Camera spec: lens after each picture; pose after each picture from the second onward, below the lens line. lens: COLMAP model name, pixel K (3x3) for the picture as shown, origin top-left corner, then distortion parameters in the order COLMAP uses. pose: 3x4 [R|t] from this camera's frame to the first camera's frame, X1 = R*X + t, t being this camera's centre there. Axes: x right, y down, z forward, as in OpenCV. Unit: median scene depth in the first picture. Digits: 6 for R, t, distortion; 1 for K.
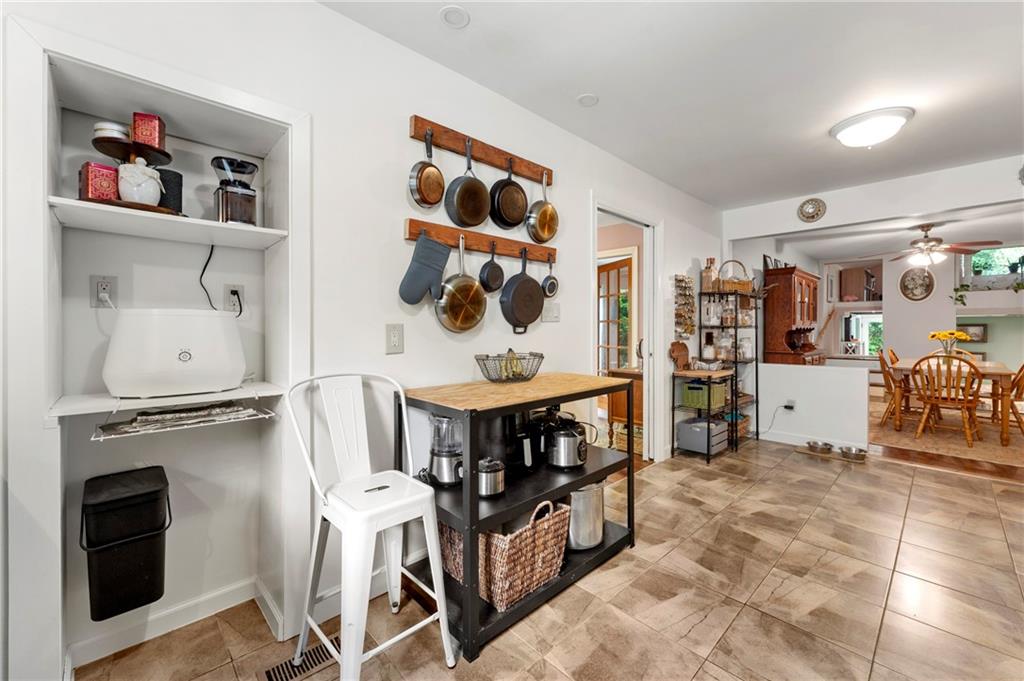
lens RADIAL K [[411.0, 0, 512.5], [0, 411.0, 332.3], [0, 0, 1]] dist [0.000635, 0.000067]
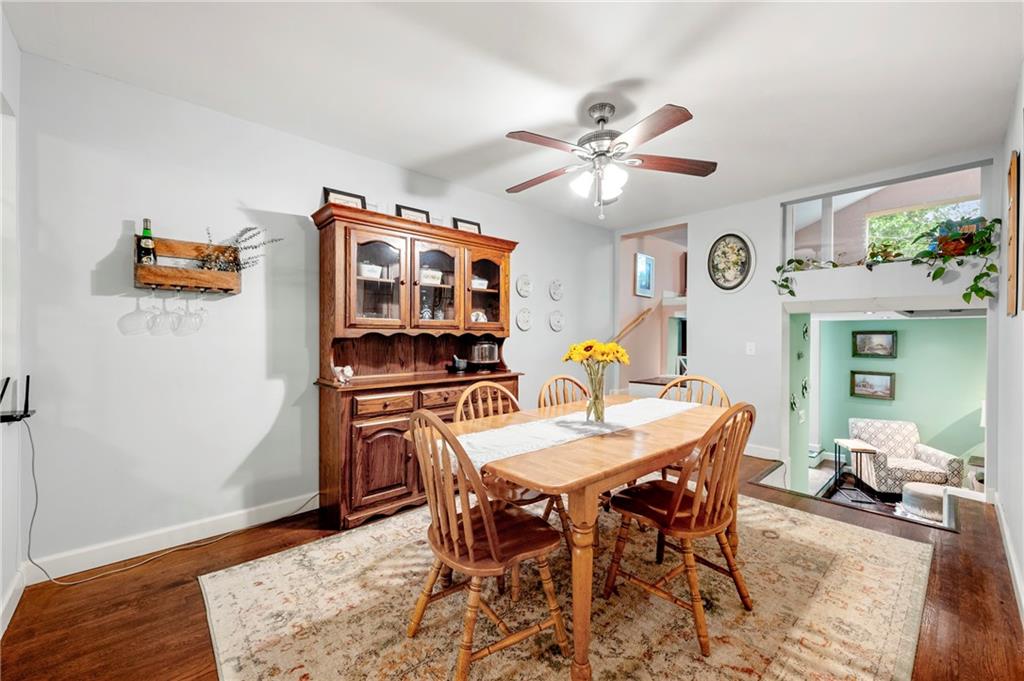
lens RADIAL K [[411.0, 0, 506.6], [0, 411.0, 338.9], [0, 0, 1]] dist [0.000635, 0.000067]
pose [[0.999623, 0.005995, -0.026789, 0.679993], [-0.006117, 0.999971, -0.004481, 0.000110], [0.026761, 0.004644, 0.999631, 0.396127]]
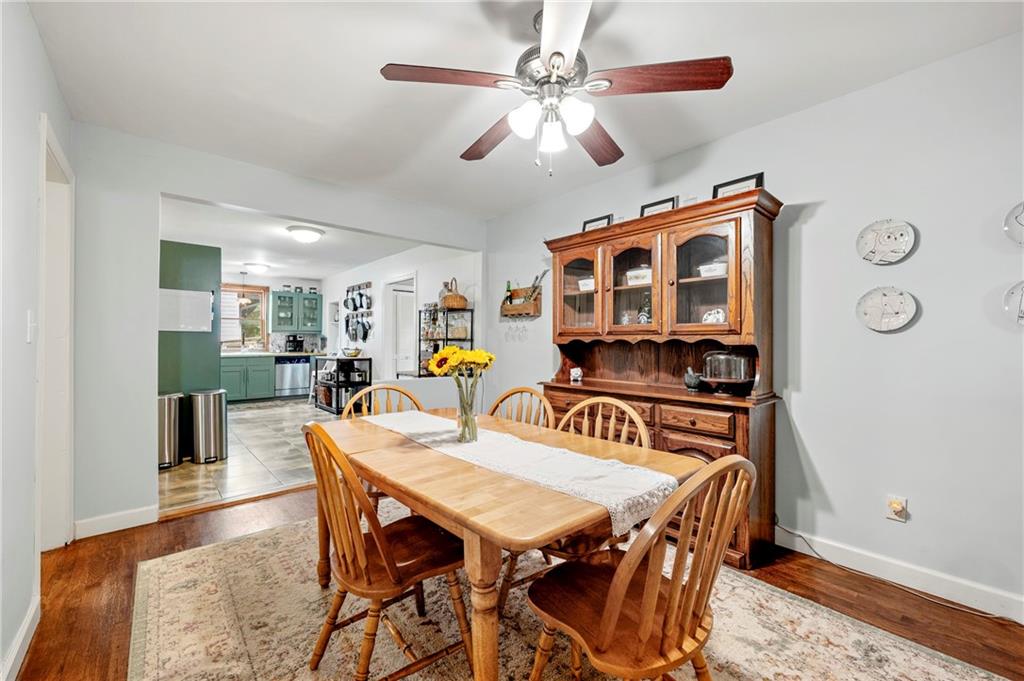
lens RADIAL K [[411.0, 0, 505.0], [0, 411.0, 341.4], [0, 0, 1]] dist [0.000635, 0.000067]
pose [[-0.047718, 0.002727, -0.998857, 1.424722], [-0.013340, 0.999905, 0.003367, -0.012759], [0.998772, 0.013485, -0.047677, 1.186534]]
